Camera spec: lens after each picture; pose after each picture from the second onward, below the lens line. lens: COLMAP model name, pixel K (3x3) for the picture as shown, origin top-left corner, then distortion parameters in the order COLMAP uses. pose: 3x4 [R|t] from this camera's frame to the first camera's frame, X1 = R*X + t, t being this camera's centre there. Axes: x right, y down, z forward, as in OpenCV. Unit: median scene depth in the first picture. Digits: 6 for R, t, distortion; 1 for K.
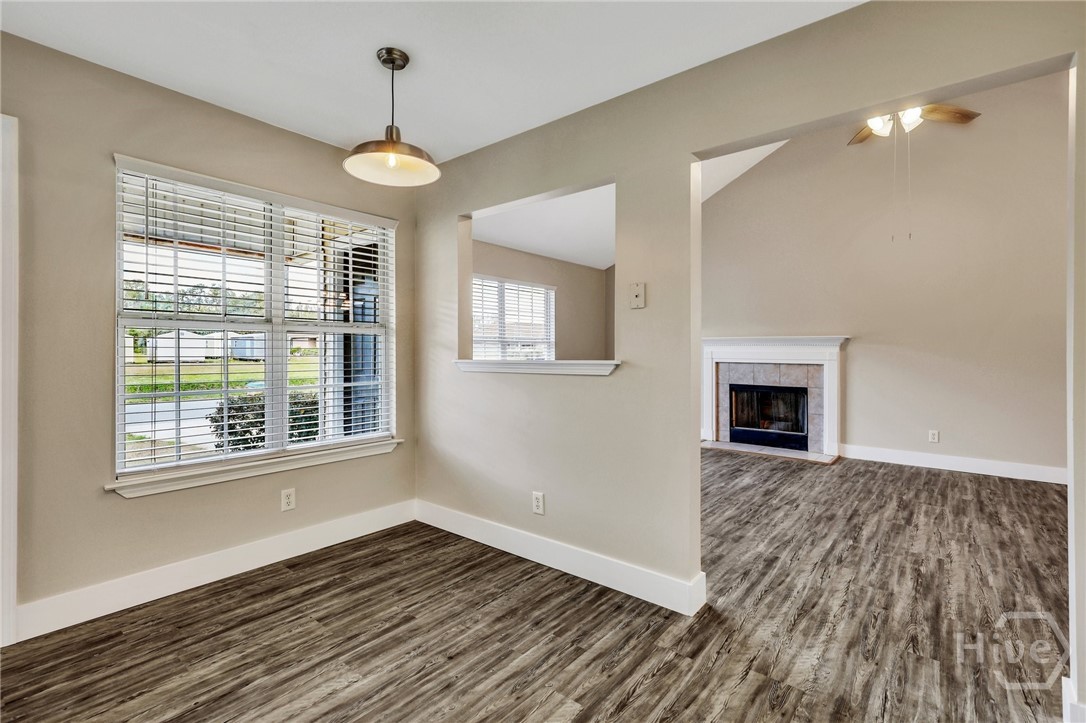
lens RADIAL K [[495.8, 0, 546.2], [0, 495.8, 355.2], [0, 0, 1]] dist [-0.000609, 0.000236]
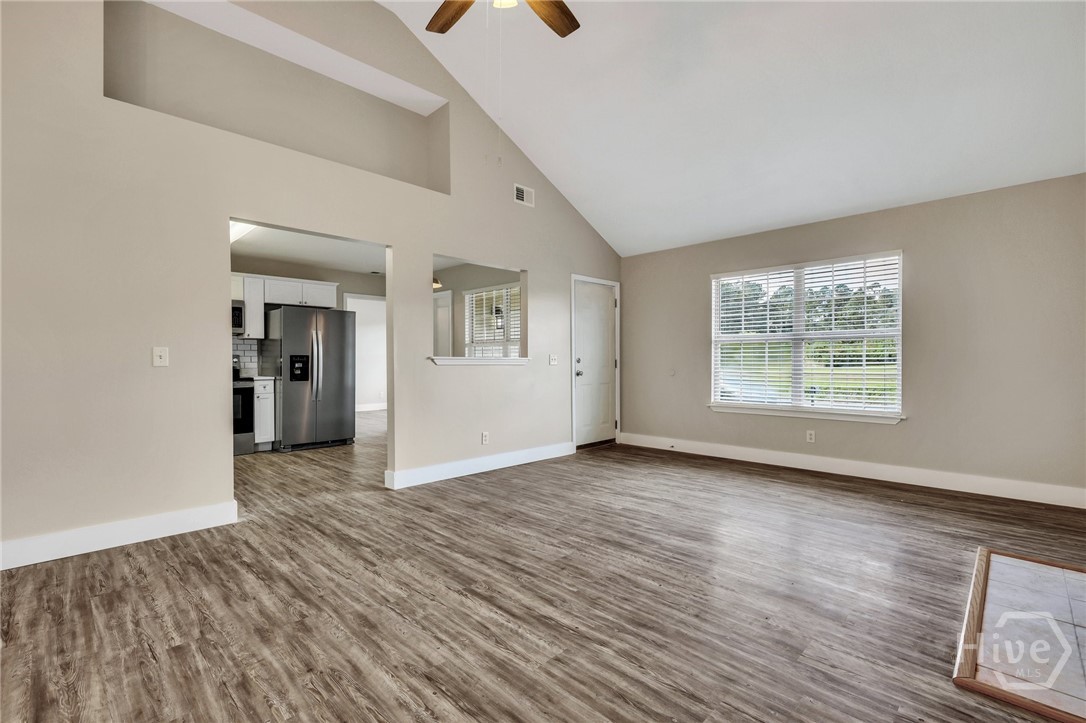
lens RADIAL K [[492.6, 0, 543.4], [0, 492.6, 366.7], [0, 0, 1]] dist [0.001911, -0.000372]
pose [[-0.093531, 0.010947, -0.995556, 1.457773], [-0.001878, 0.999936, 0.011171, 0.019036], [0.995615, 0.002915, -0.093504, 1.209087]]
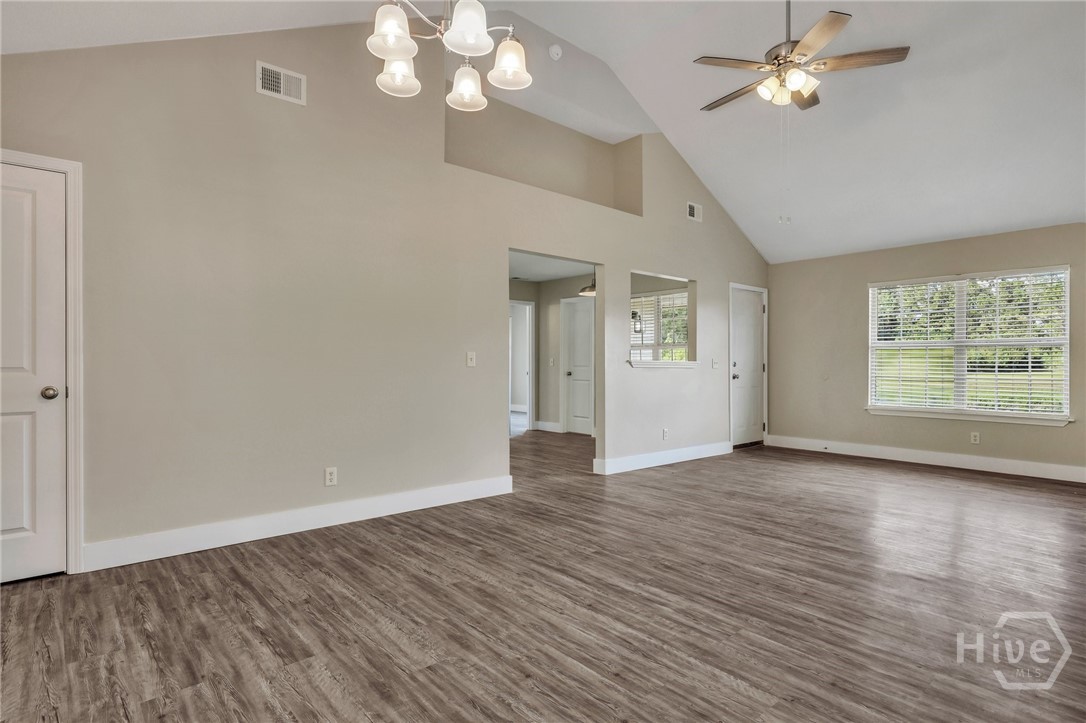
lens RADIAL K [[575.3, 0, 543.0], [0, 575.3, 361.5], [0, 0, 1]] dist [0.002189, -0.000173]
pose [[-0.159440, -0.005386, -0.987193, 1.952971], [-0.010788, 0.999935, -0.003713, 0.021583], [0.987149, 0.010058, -0.159488, 0.793256]]
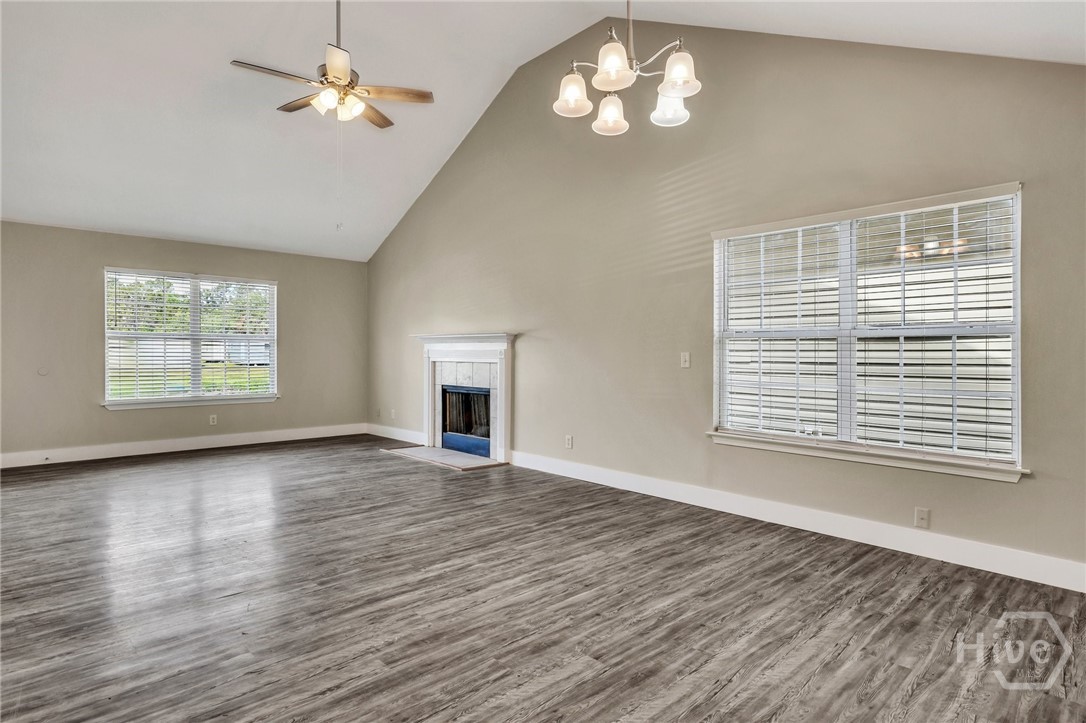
lens RADIAL K [[572.5, 0, 543.0], [0, 572.5, 361.5], [0, 0, 1]] dist [0.012135, 0.000435]
pose [[0.992557, 0.004087, -0.121713, 1.358697], [-0.003675, 0.999987, 0.003609, 0.018712], [0.121727, -0.003135, 0.992559, -0.087651]]
